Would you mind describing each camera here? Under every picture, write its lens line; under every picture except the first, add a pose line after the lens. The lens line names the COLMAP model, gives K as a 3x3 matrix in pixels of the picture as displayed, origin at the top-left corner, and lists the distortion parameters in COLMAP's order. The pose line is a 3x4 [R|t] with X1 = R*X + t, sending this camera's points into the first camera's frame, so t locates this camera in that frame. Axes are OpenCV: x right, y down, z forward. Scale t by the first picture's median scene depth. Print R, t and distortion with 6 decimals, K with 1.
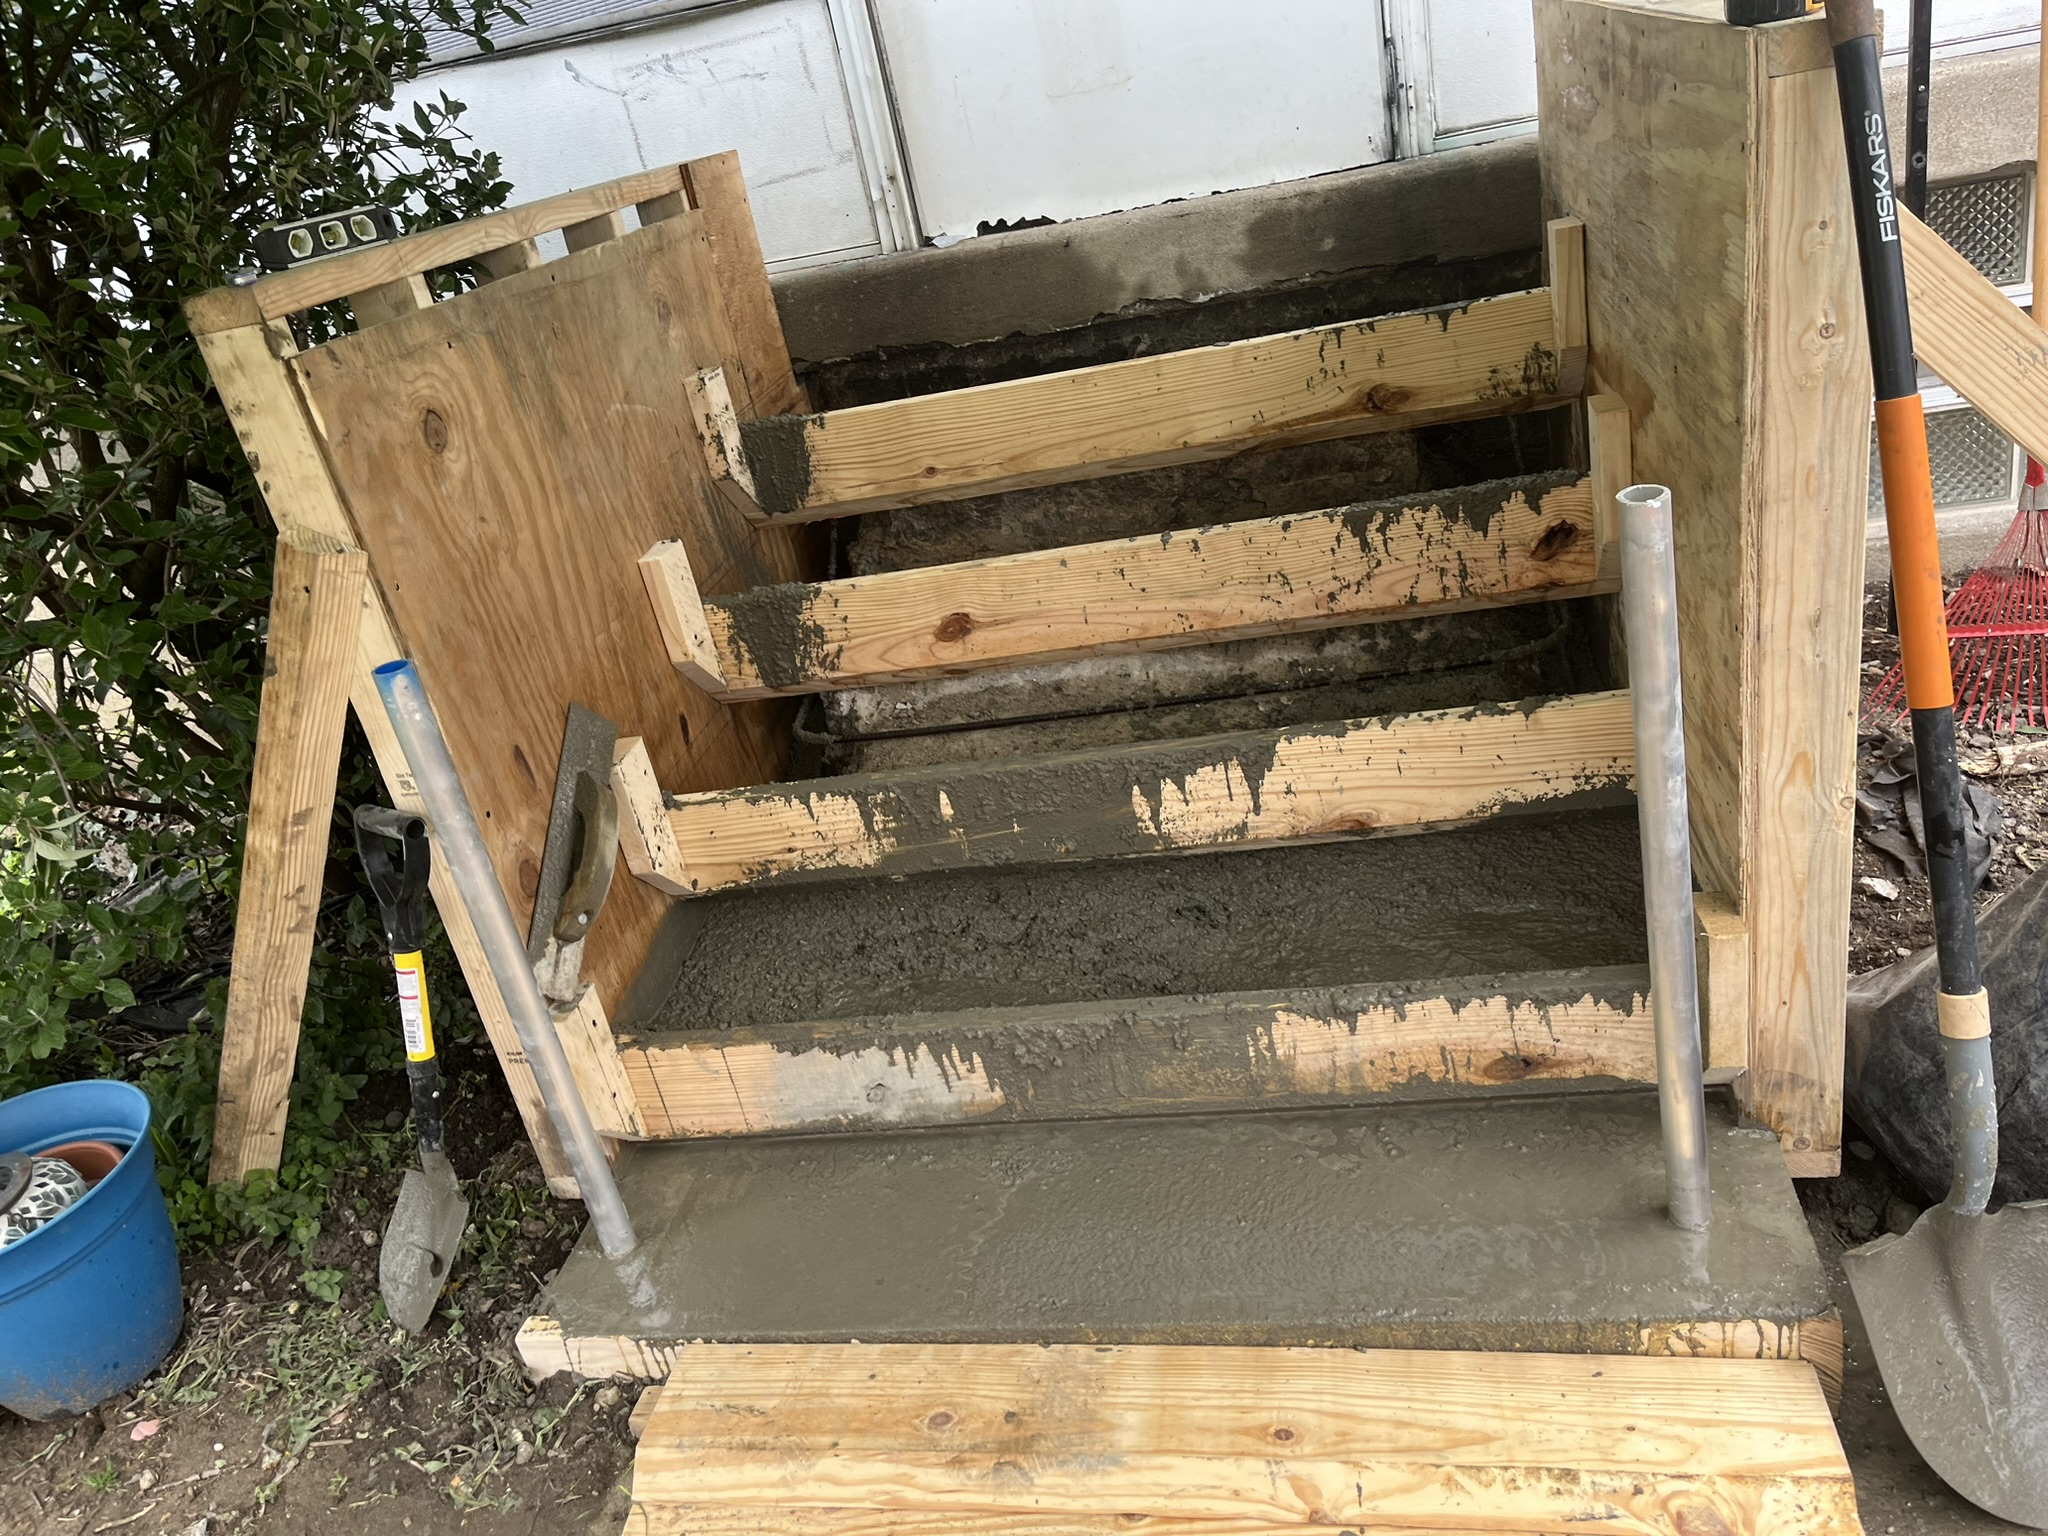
lens RADIAL K [[1547.3, 0, 1028.7], [0, 1547.3, 778.3], [0, 0, 1]] dist [0.027298, -0.007498]
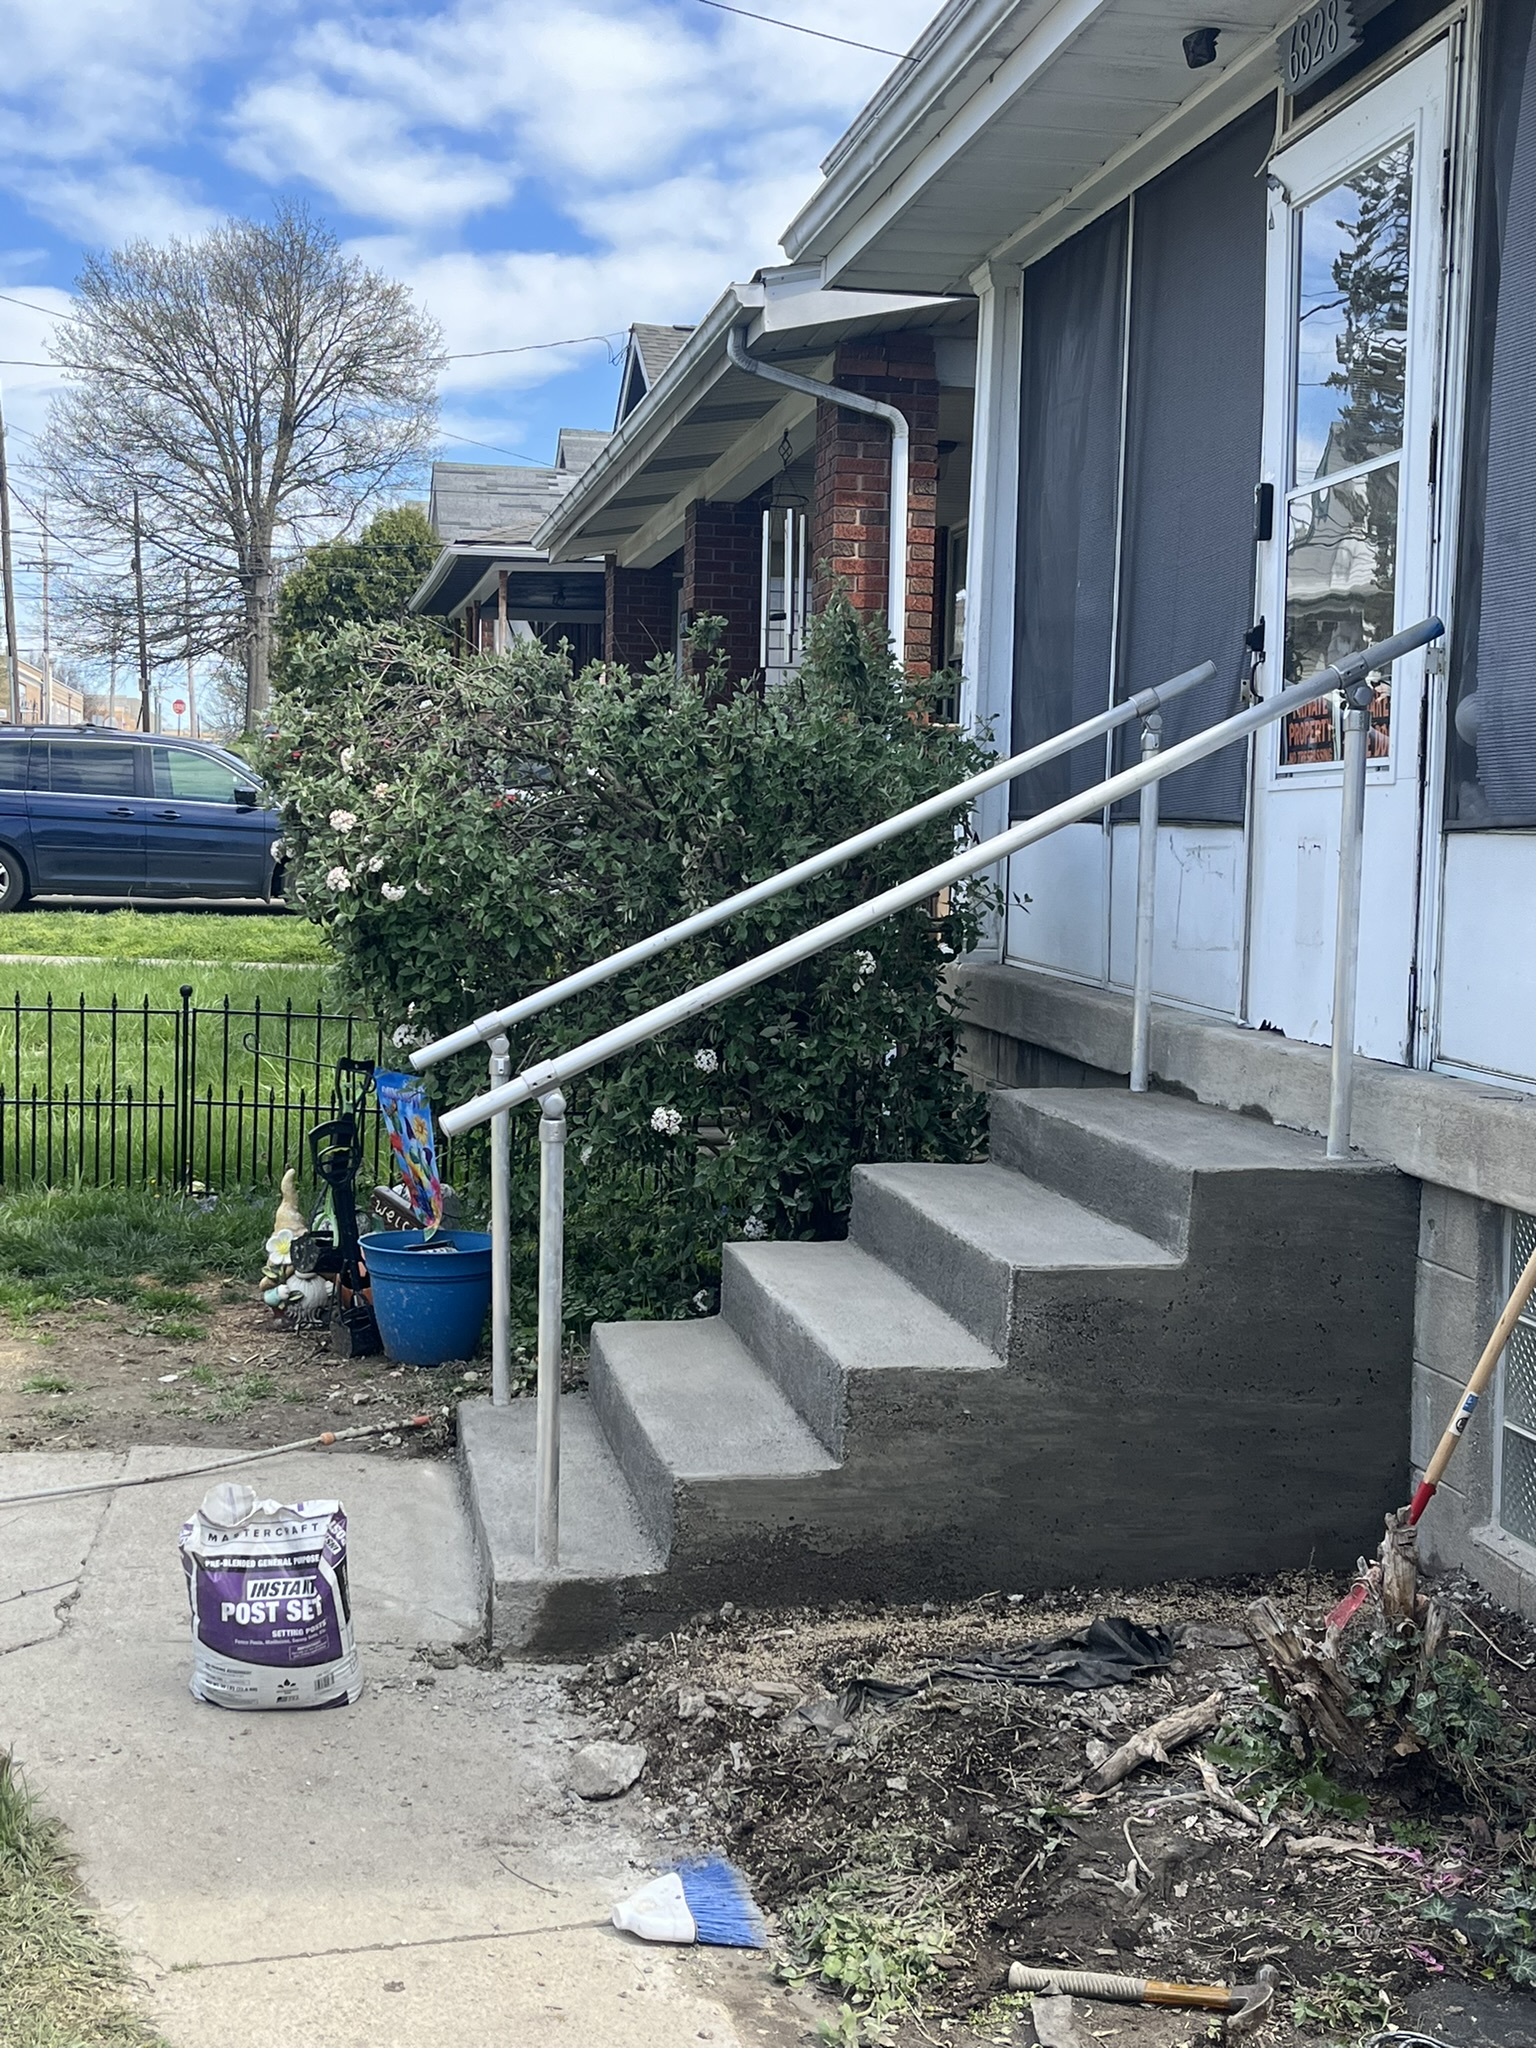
lens RADIAL K [[2396.7, 0, 768.0], [0, 2396.7, 1024.0], [0, 0, 1]] dist [0.122595, -0.369205]
pose [[0.335288, 0.274794, -0.901150, 2.217129], [-0.479122, 0.873322, 0.088043, -0.486818], [0.811187, 0.402241, 0.424474, -0.153213]]
